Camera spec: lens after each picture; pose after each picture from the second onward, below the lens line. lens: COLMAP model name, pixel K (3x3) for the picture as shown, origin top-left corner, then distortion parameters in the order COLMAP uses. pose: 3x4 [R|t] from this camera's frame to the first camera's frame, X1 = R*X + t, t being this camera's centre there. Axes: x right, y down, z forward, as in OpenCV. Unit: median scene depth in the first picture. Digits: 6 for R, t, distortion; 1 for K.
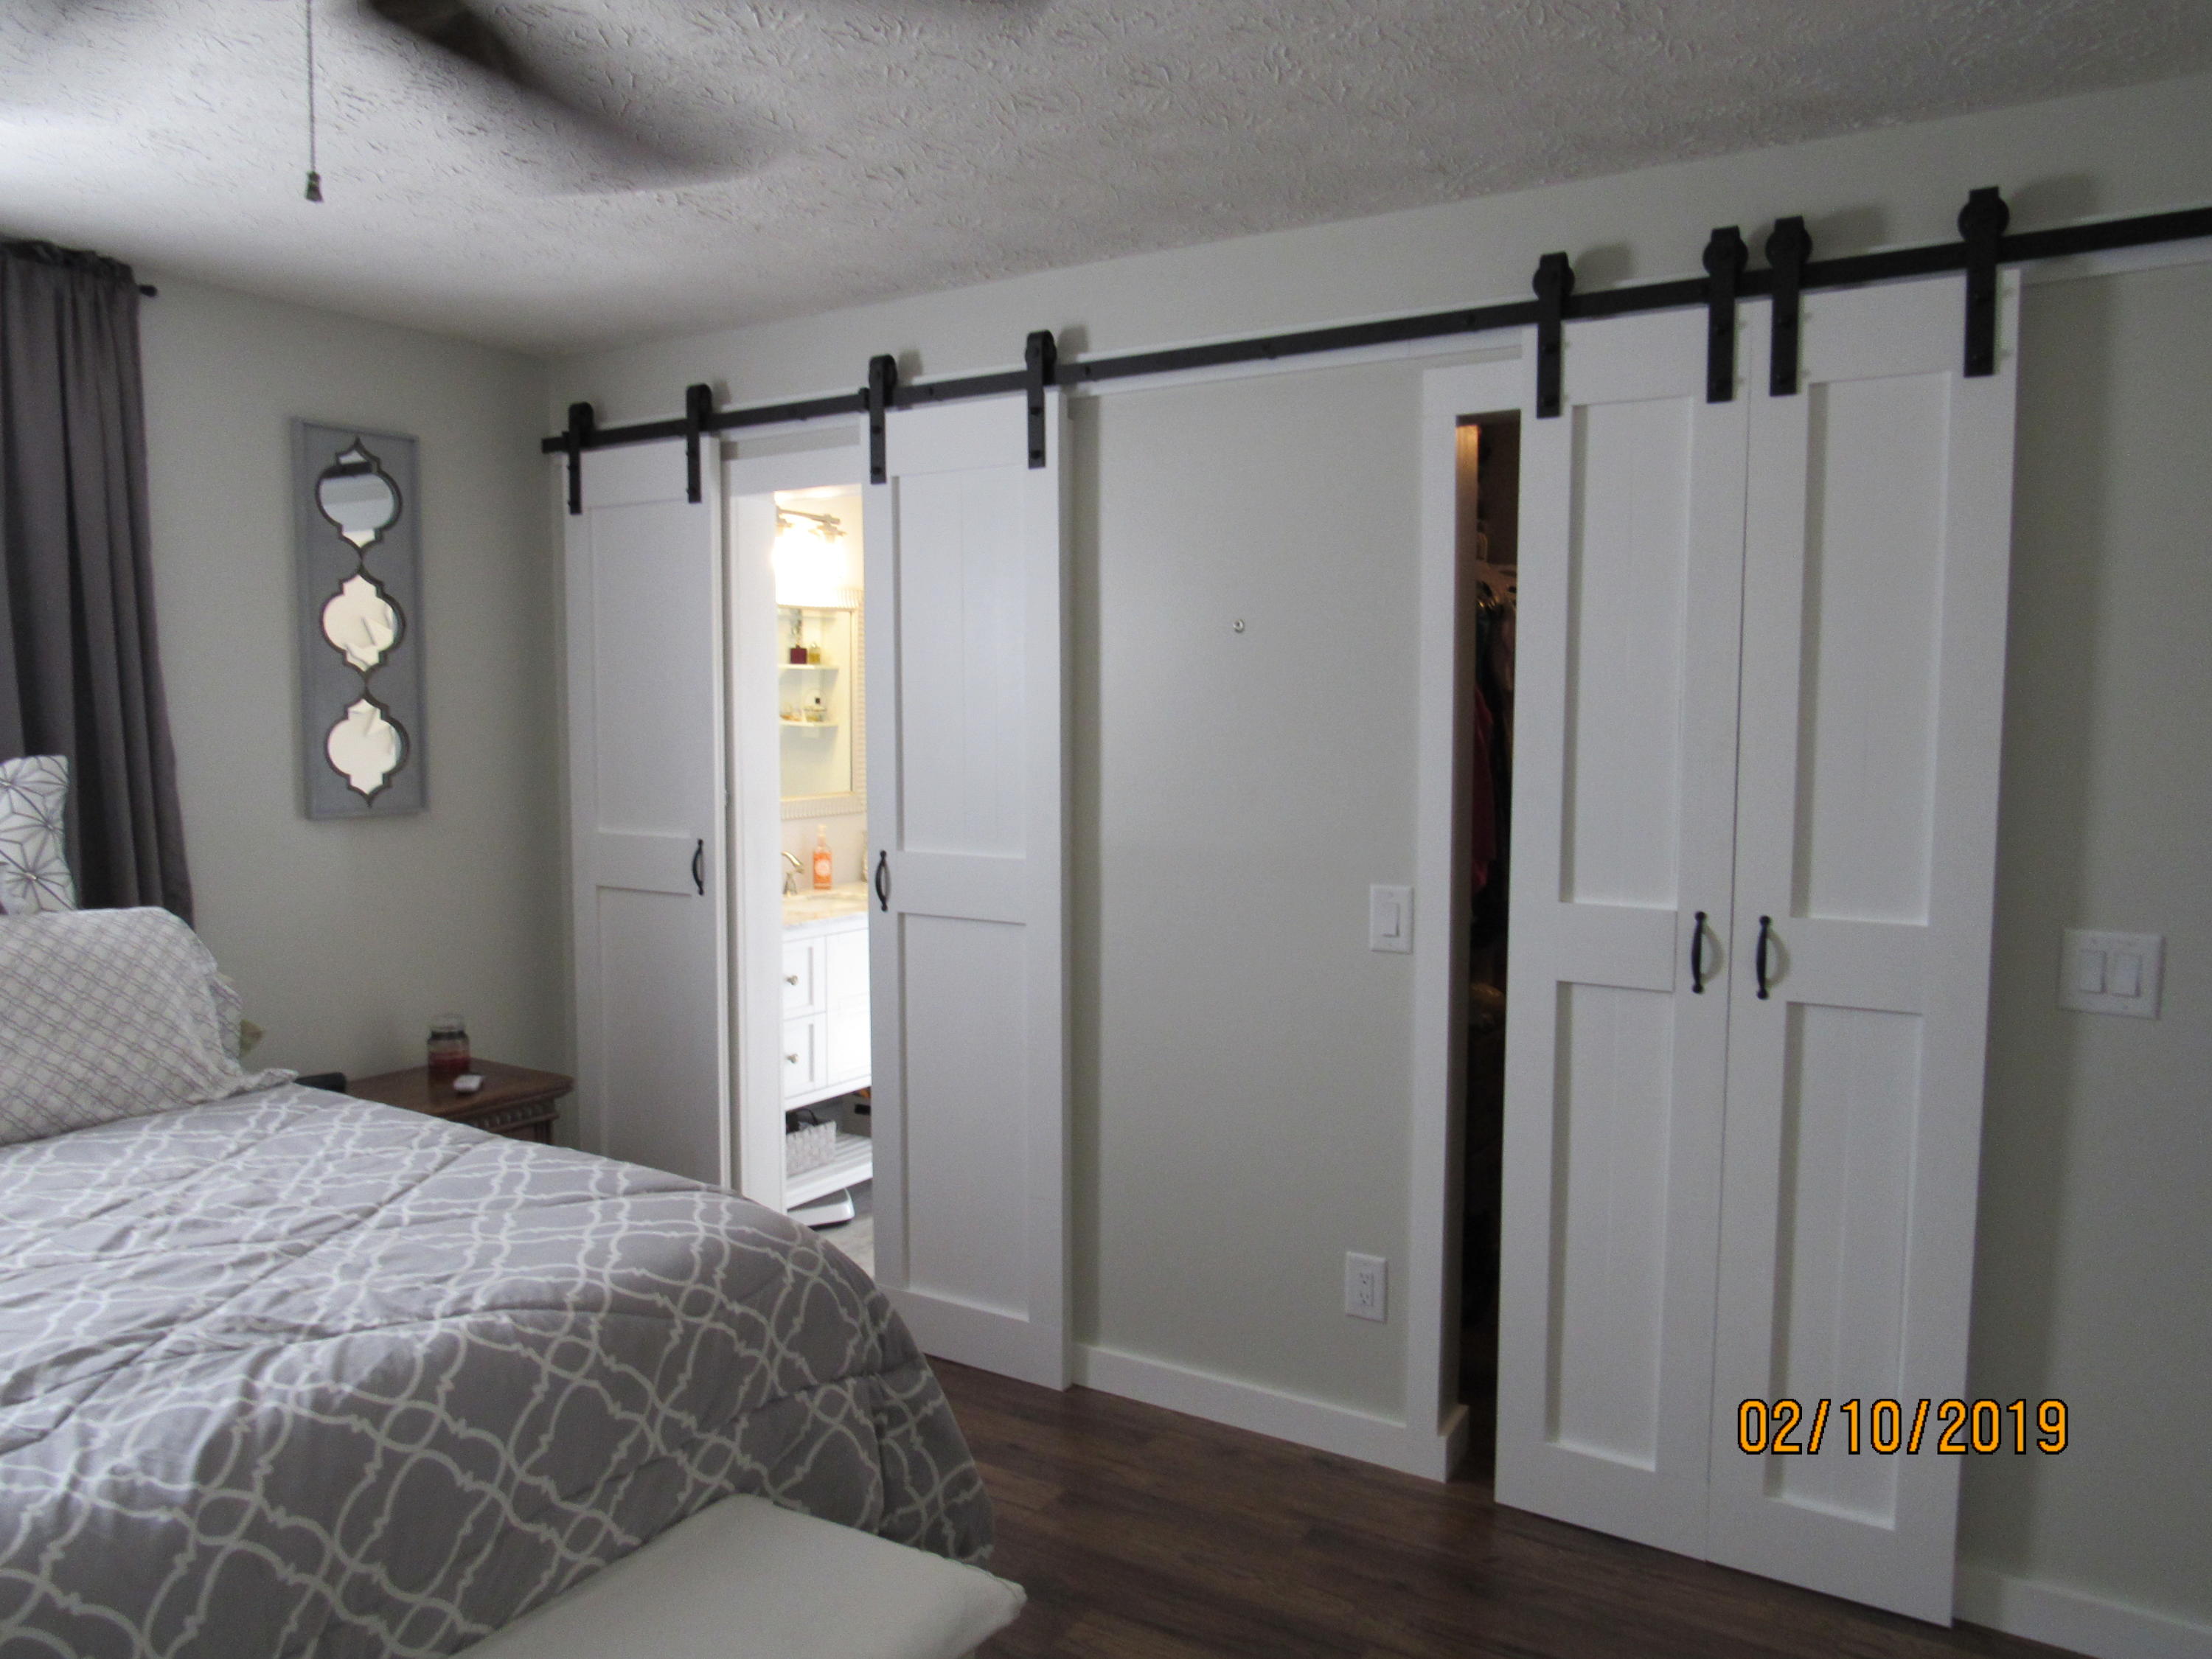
lens RADIAL K [[1596.4, 0, 1107.9], [0, 1596.4, 821.8], [0, 0, 1]] dist [-0.015708, 0.000375]
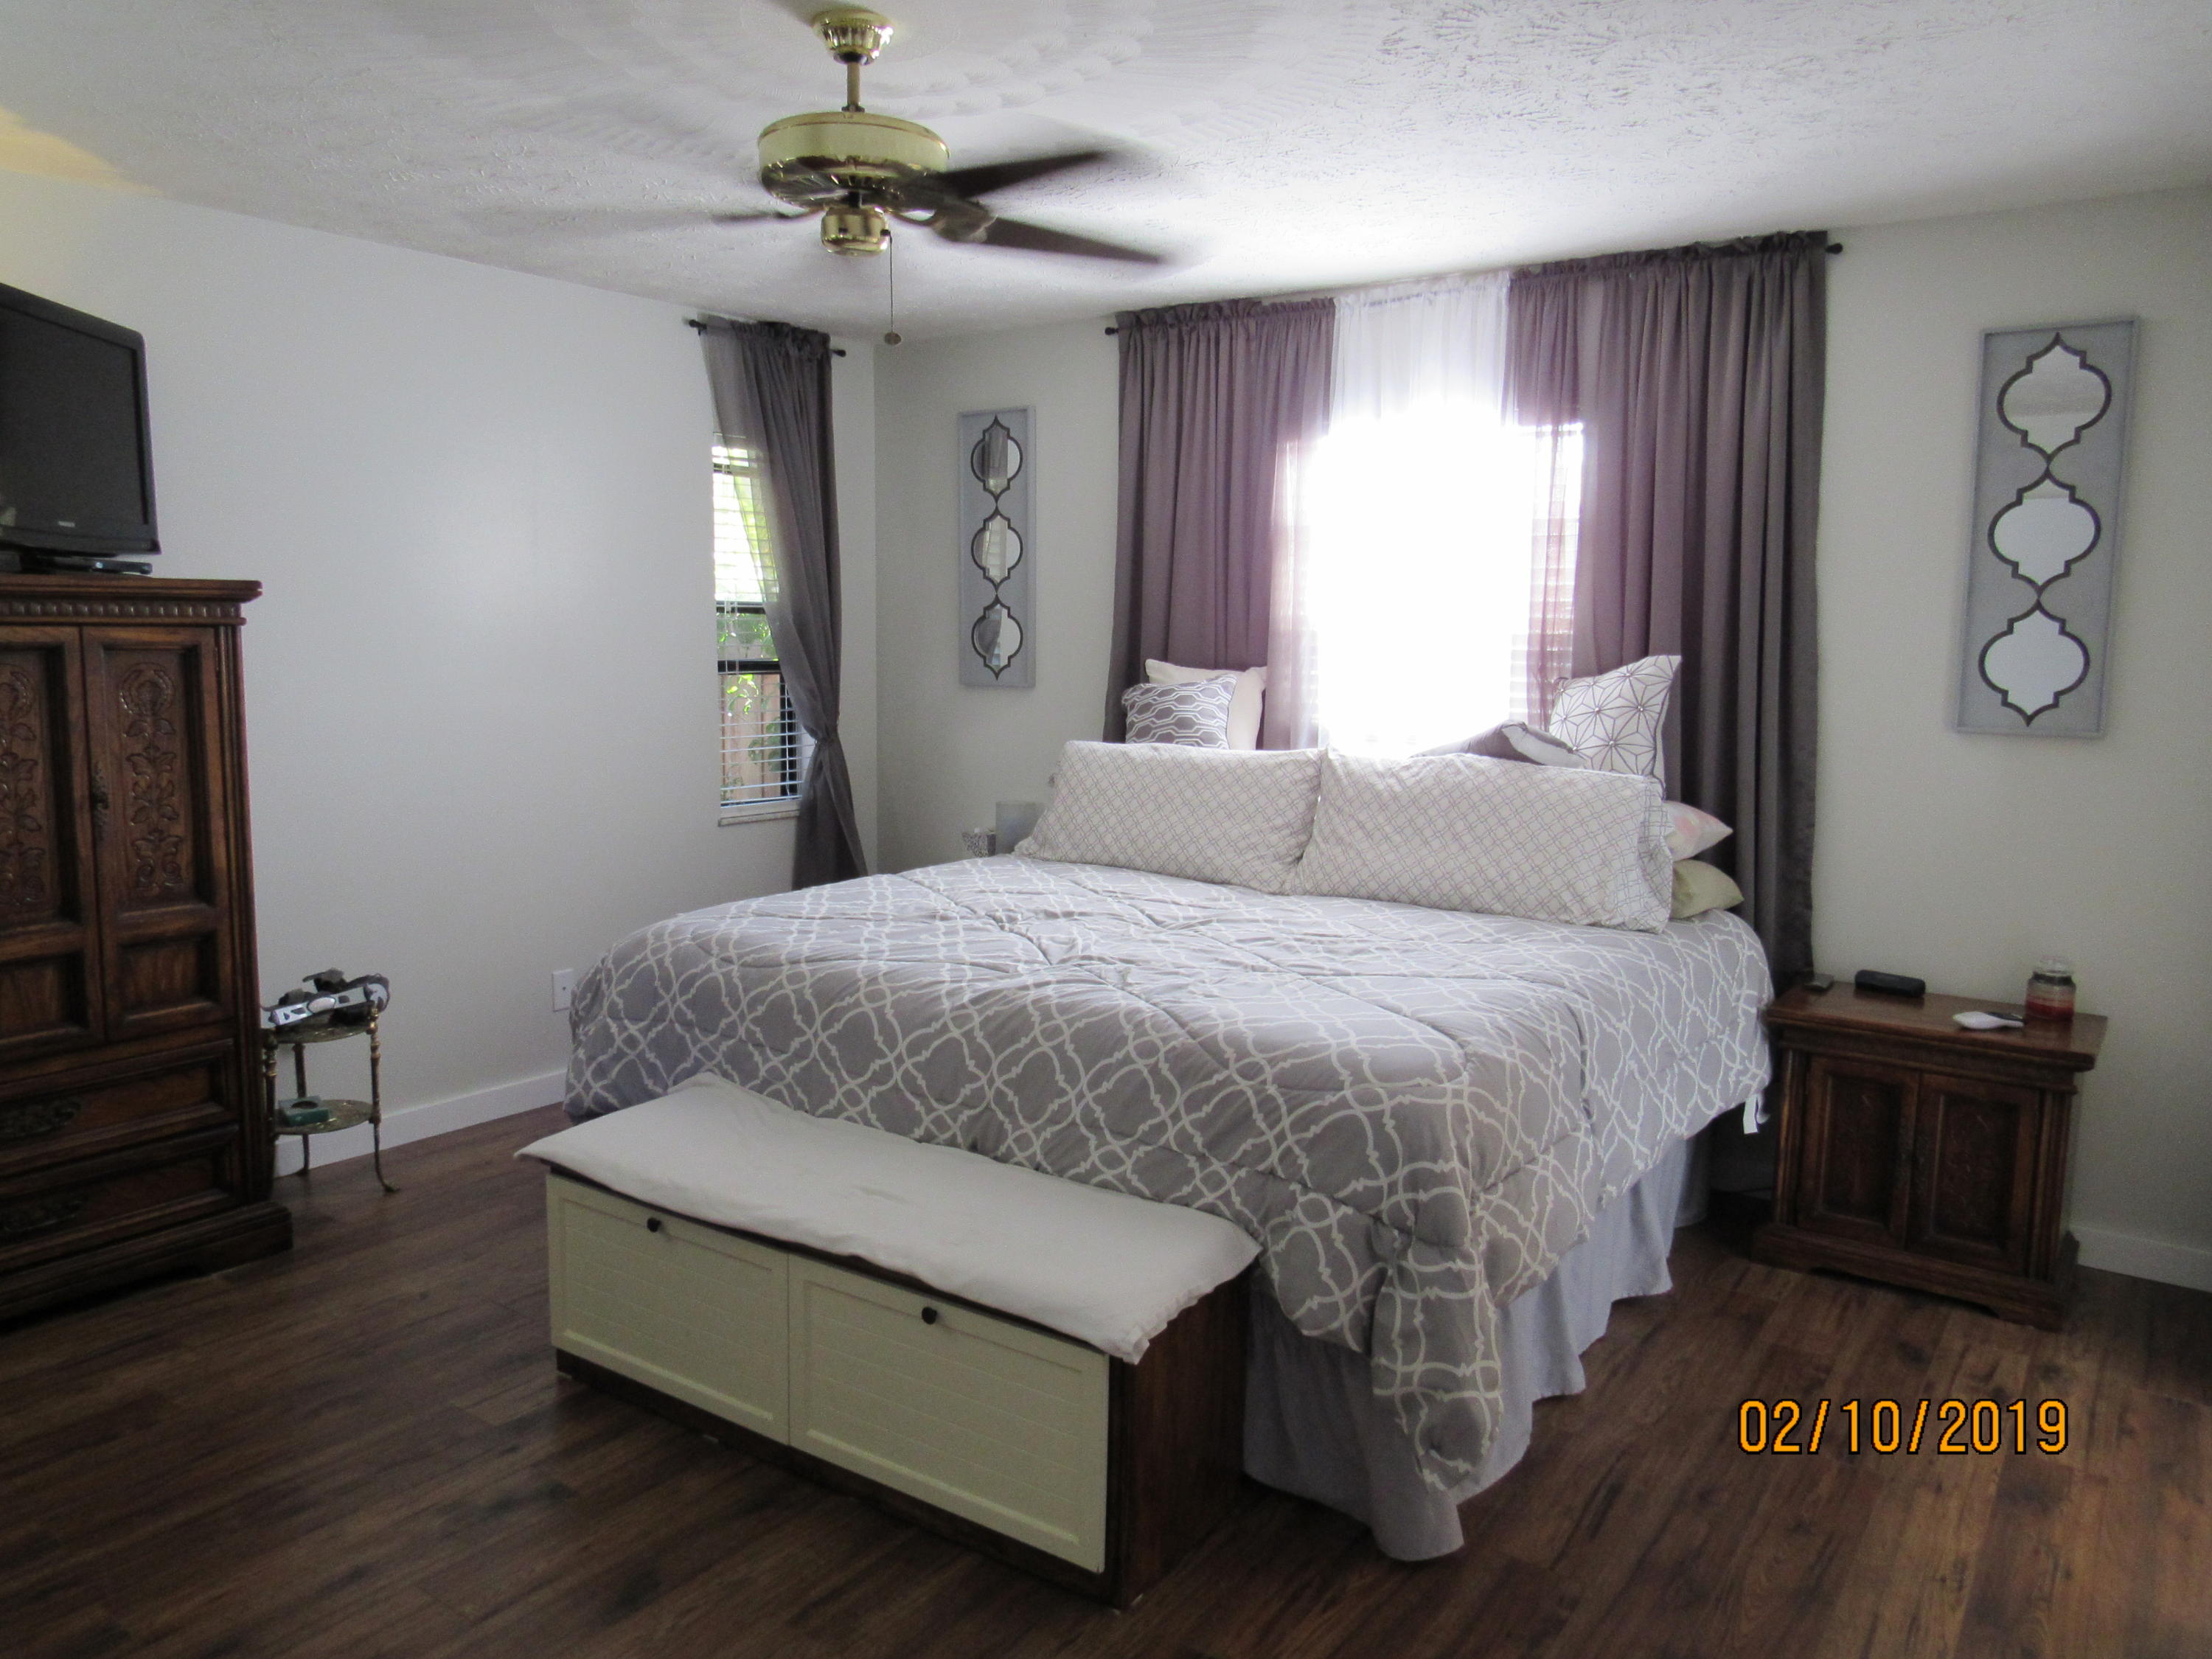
lens RADIAL K [[1649.6, 0, 1106.0], [0, 1649.6, 829.5], [0, 0, 1]] dist [0.005223, 0.001341]
pose [[-0.065264, 0.122756, -0.990289, 0.687904], [-0.086678, 0.987956, 0.128179, -0.033096], [0.994096, 0.094202, -0.053838, 0.617670]]
